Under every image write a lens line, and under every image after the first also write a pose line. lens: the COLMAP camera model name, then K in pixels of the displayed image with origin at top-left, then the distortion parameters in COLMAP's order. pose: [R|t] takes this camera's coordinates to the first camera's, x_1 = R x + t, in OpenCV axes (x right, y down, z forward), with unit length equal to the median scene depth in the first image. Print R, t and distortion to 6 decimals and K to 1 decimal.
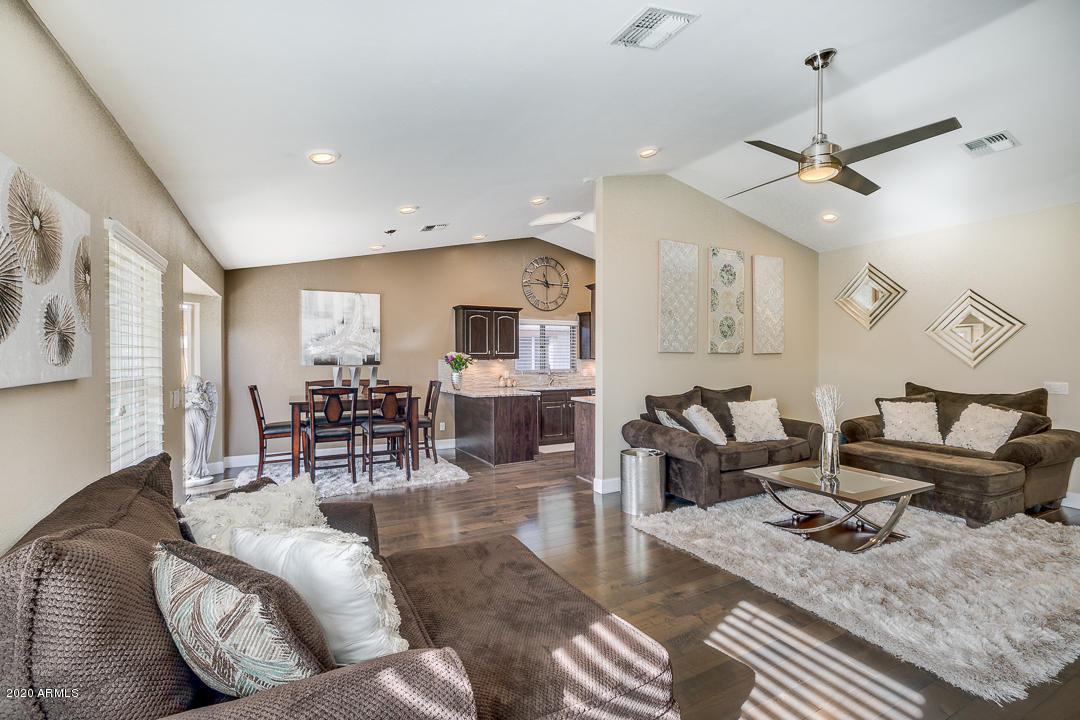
lens RADIAL K [[487.2, 0, 557.1], [0, 487.2, 357.7], [0, 0, 1]] dist [-0.002991, 0.014184]
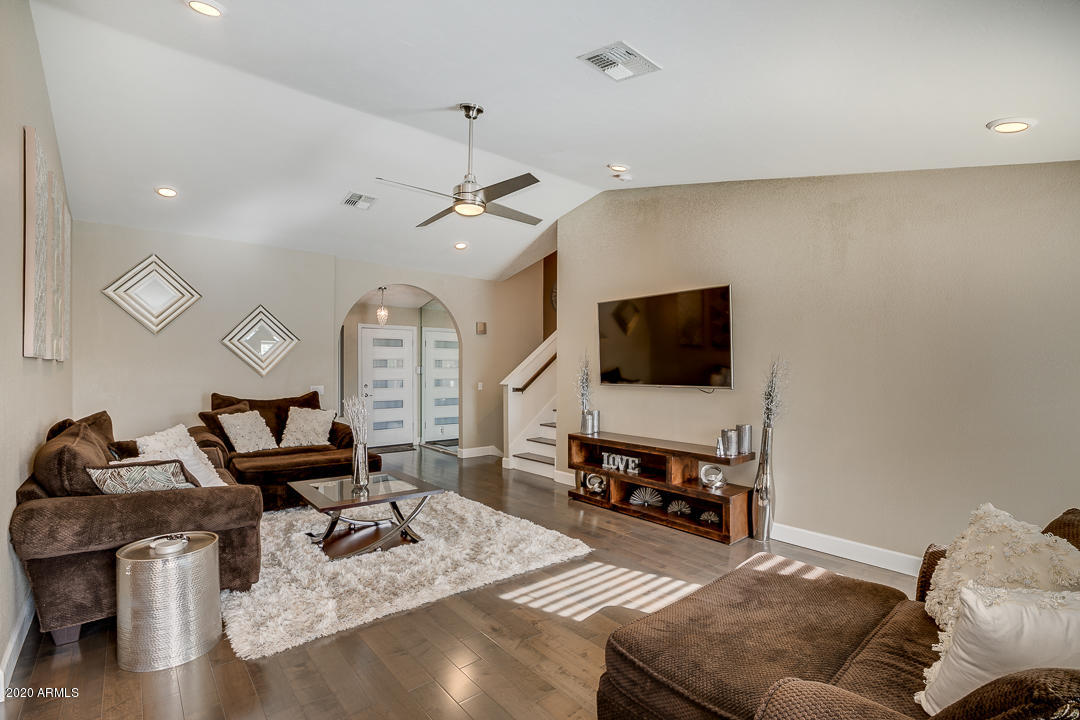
lens RADIAL K [[505.5, 0, 536.8], [0, 505.5, 360.9], [0, 0, 1]] dist [-0.003167, -0.000024]
pose [[-0.171634, 0.007856, 0.985129, -0.444712], [0.003774, 0.999966, -0.007317, -0.002700], [-0.985154, 0.002462, -0.171658, 0.688073]]
